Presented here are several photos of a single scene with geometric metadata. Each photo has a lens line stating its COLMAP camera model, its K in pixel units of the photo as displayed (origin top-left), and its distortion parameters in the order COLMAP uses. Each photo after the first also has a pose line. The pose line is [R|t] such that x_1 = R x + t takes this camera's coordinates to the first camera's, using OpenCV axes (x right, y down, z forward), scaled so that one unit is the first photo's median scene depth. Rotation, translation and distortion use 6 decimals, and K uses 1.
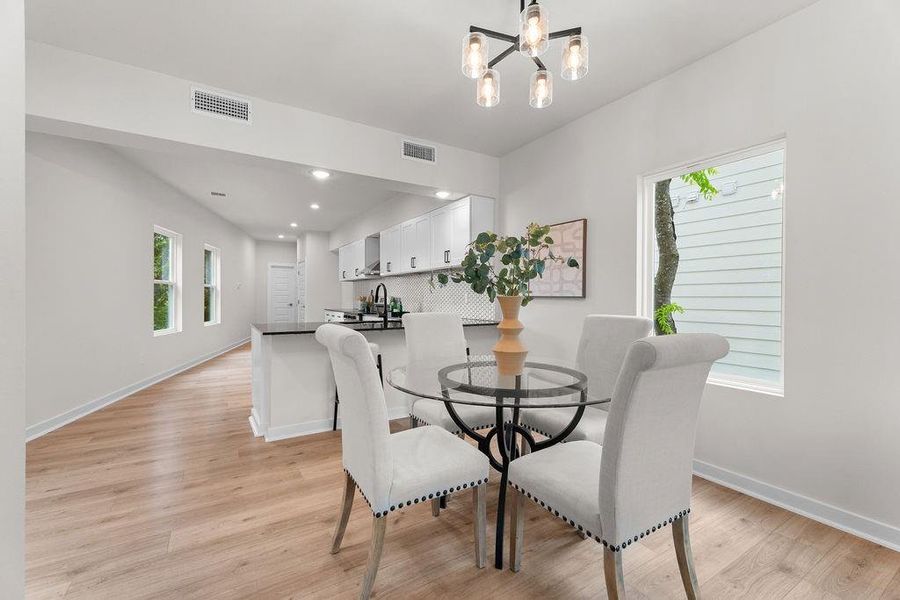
lens RADIAL K [[381.4, 0, 450.0], [0, 381.4, 300.0], [0, 0, 1]] dist [0.003518, 0.000168]
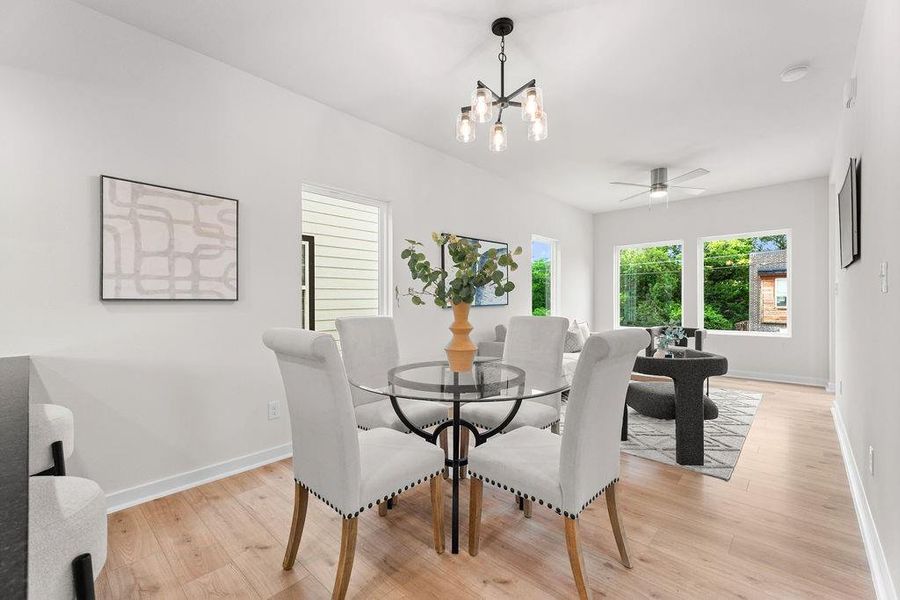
lens RADIAL K [[381.4, 0, 450.0], [0, 381.4, 300.0], [0, 0, 1]] dist [0.003518, 0.000168]
pose [[-0.277156, -0.010455, 0.960768, -0.494893], [0.004505, 0.999916, 0.012180, -0.013856], [-0.960814, 0.007705, -0.277085, 0.752482]]
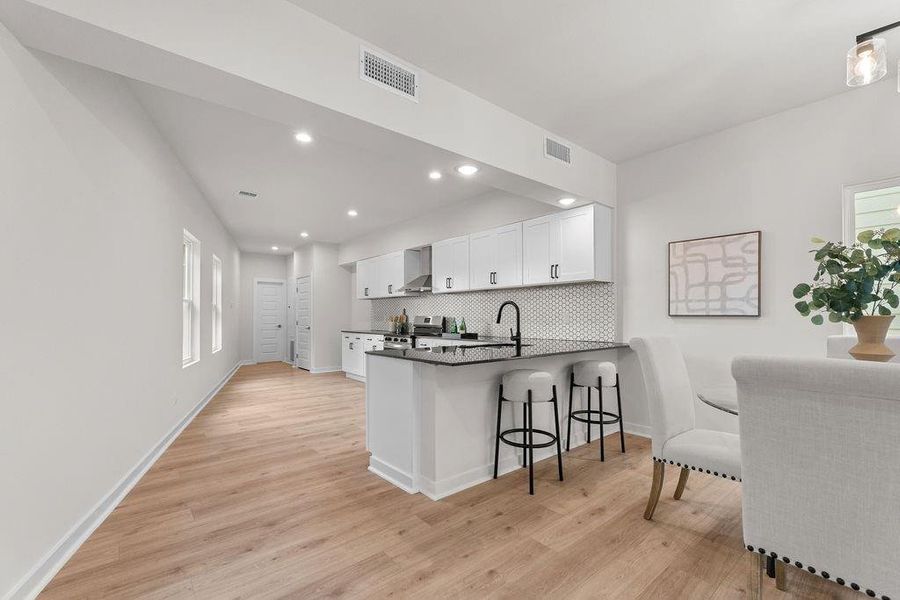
lens RADIAL K [[393.3, 0, 452.3], [0, 393.3, 315.0], [0, 0, 1]] dist [-0.000912, -0.000132]
pose [[0.989593, -0.007332, 0.143709, -0.491068], [0.008561, 0.999932, -0.007940, -0.007606], [-0.143641, 0.009088, 0.989588, 0.157235]]
